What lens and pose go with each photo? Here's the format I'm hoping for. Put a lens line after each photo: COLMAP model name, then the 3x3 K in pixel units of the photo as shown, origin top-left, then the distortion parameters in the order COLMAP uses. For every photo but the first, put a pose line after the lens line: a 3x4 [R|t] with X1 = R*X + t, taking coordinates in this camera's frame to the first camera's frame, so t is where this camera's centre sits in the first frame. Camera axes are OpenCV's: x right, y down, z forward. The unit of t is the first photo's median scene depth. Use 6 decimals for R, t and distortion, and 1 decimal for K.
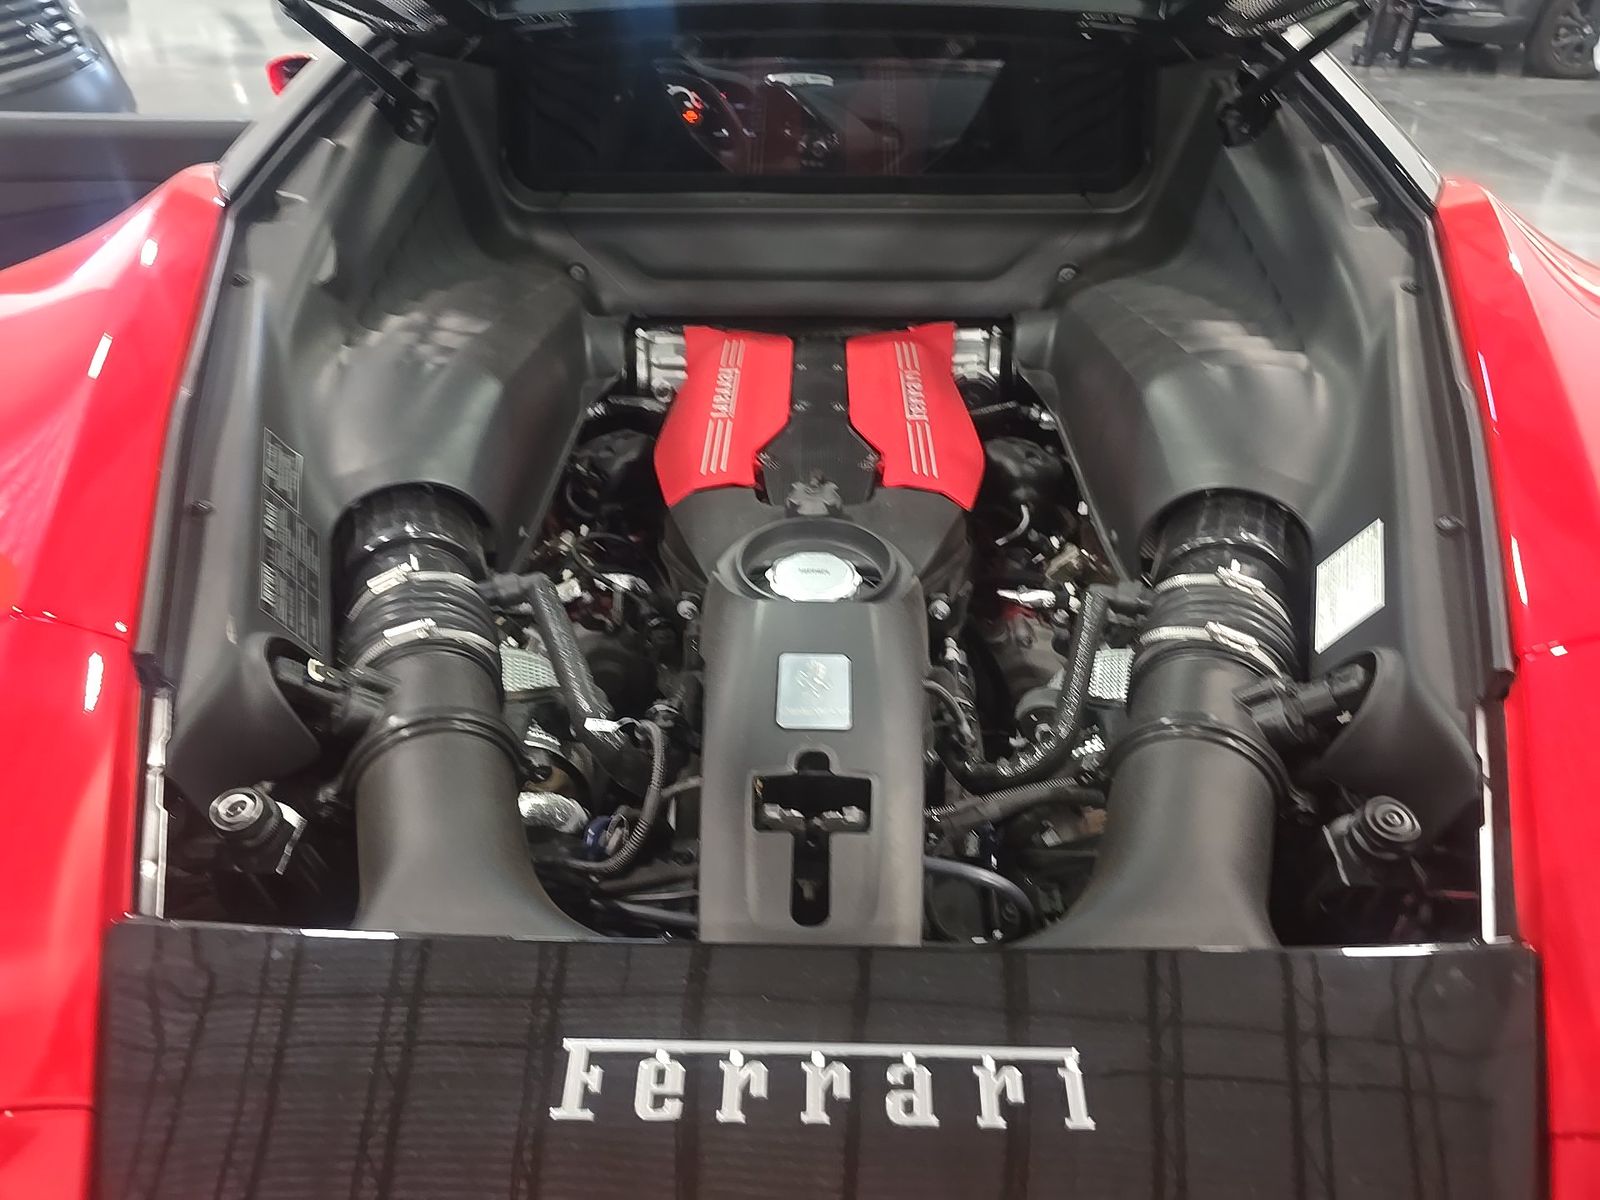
lens RADIAL K [[1071.1, 0, 805.1], [0, 1071.1, 593.4], [0, 0, 1]] dist [0.051794, -0.044720]
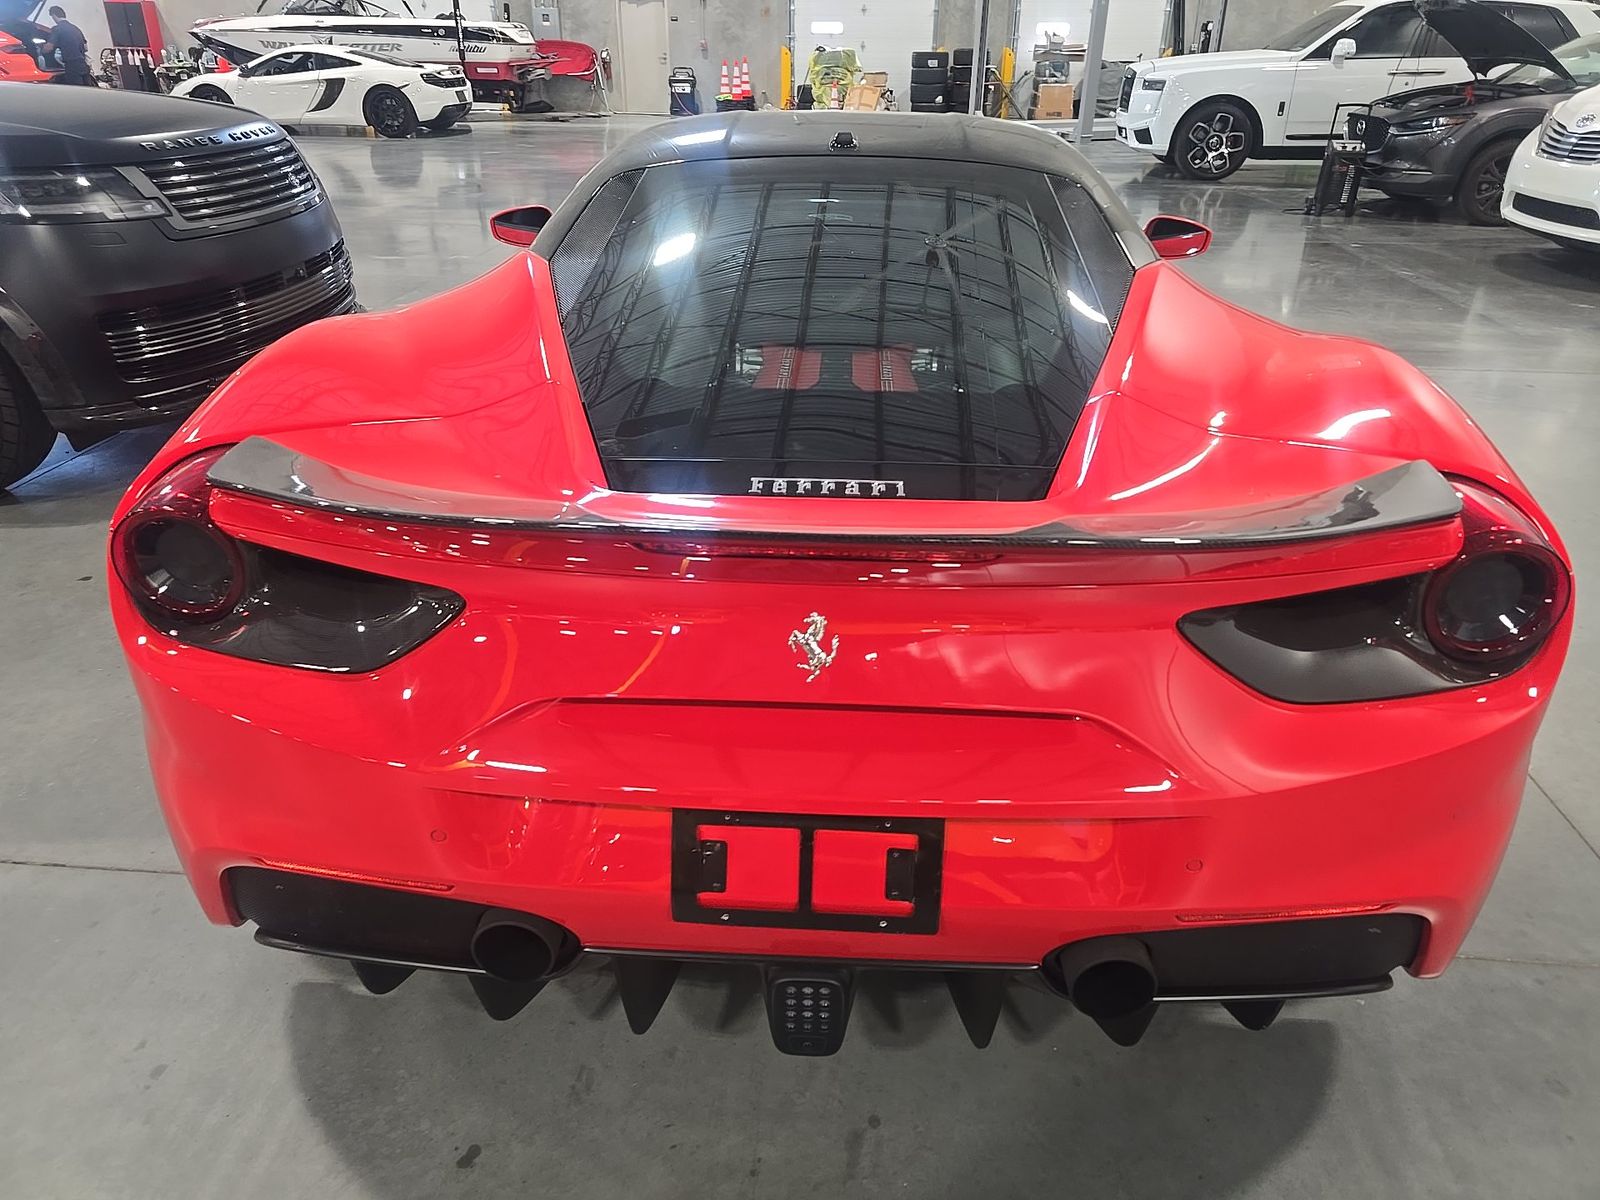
lens RADIAL K [[1071.1, 0, 805.1], [0, 1071.1, 593.4], [0, 0, 1]] dist [0.051794, -0.044720]
pose [[0.999567, 0.018041, -0.023265, 0.002010], [-0.020567, 0.993343, -0.113347, 0.075561], [0.021066, 0.113776, 0.993283, -0.149890]]
